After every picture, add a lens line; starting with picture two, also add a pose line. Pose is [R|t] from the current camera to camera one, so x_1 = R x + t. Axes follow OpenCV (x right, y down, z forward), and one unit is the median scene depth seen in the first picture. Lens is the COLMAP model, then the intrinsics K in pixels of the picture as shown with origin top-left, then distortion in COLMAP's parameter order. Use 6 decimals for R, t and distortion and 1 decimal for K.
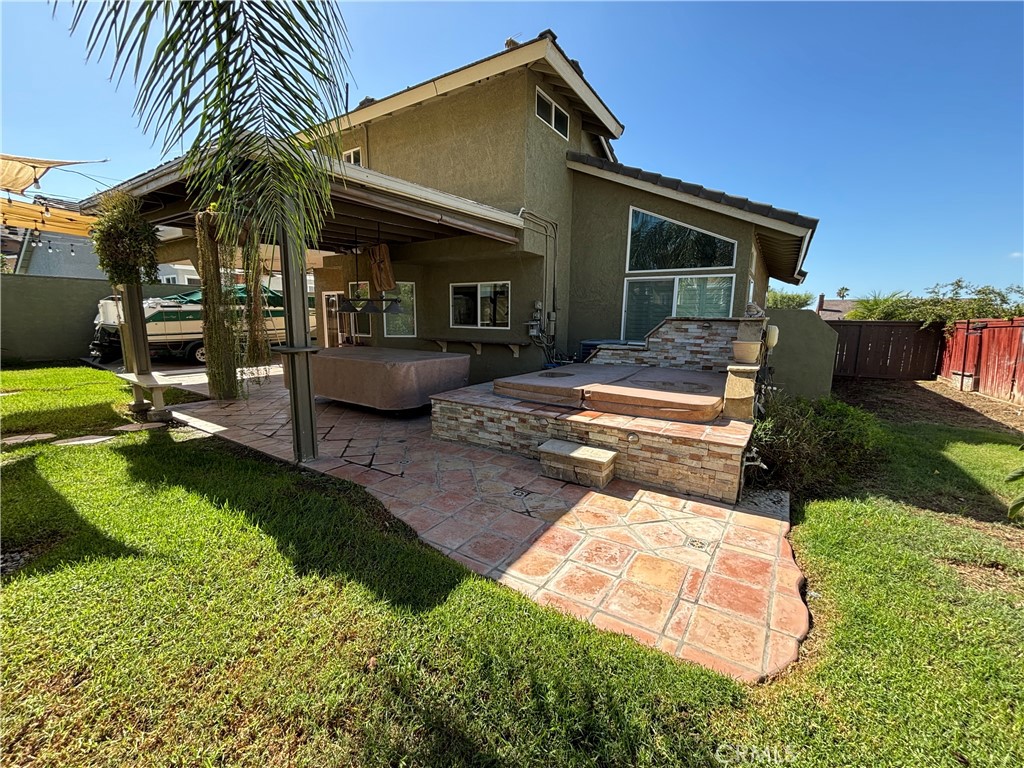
lens RADIAL K [[418.0, 0, 514.9], [0, 418.0, 382.0], [0, 0, 1]] dist [0.000223, -0.000938]
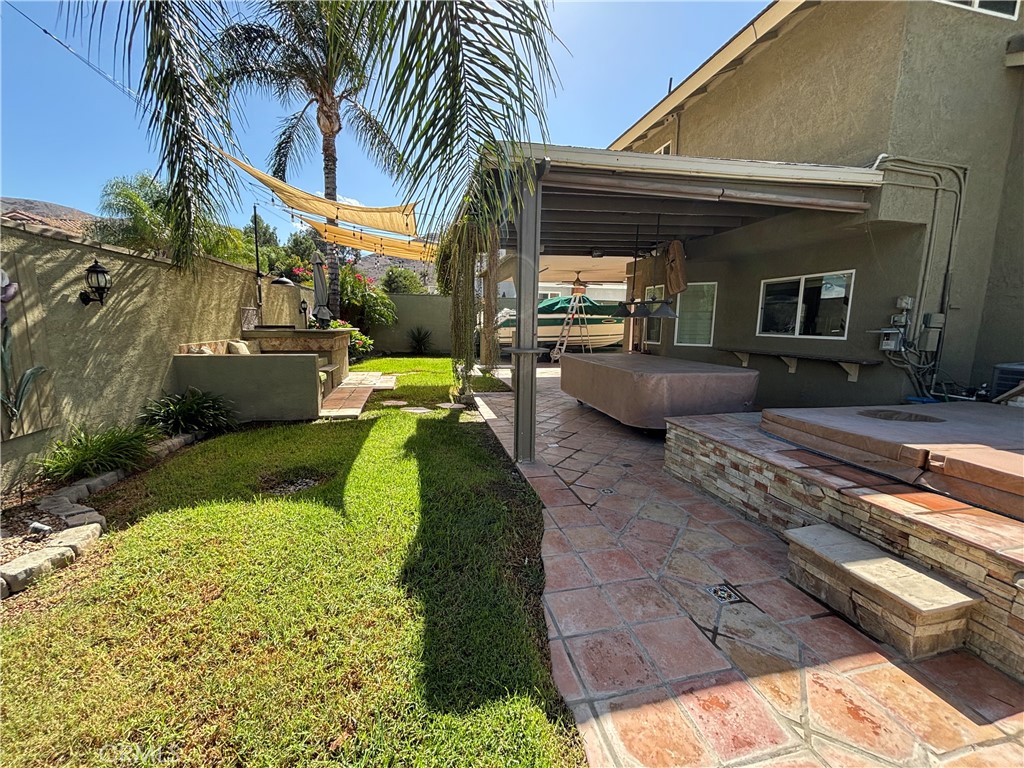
lens RADIAL K [[416.8, 0, 506.6], [0, 416.8, 381.6], [0, 0, 1]] dist [-0.001306, -0.000434]
pose [[0.709024, 0.098220, -0.698310, 0.134611], [-0.113308, 0.993254, 0.024658, -0.021217], [0.696021, 0.061641, 0.715370, 0.222567]]
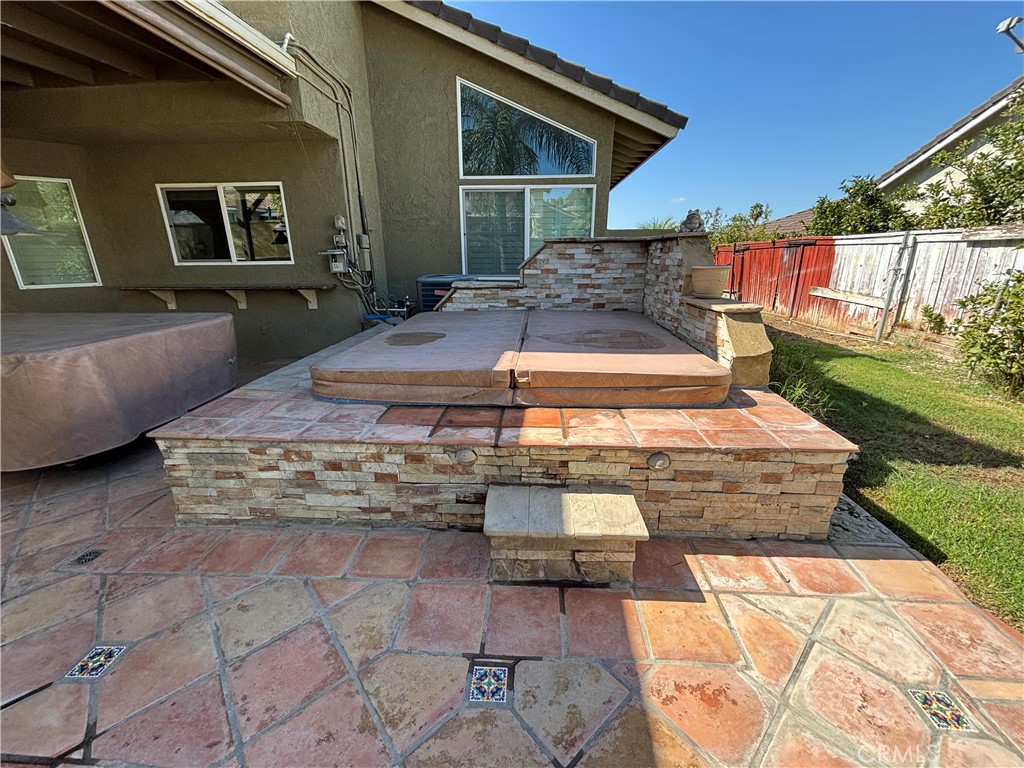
lens RADIAL K [[418.0, 0, 514.9], [0, 418.0, 382.0], [0, 0, 1]] dist [0.000223, -0.000938]
pose [[0.870875, -0.162833, 0.463748, -0.076771], [0.092540, 0.980974, 0.170663, -0.053391], [-0.482714, -0.105711, 0.869375, 0.496526]]
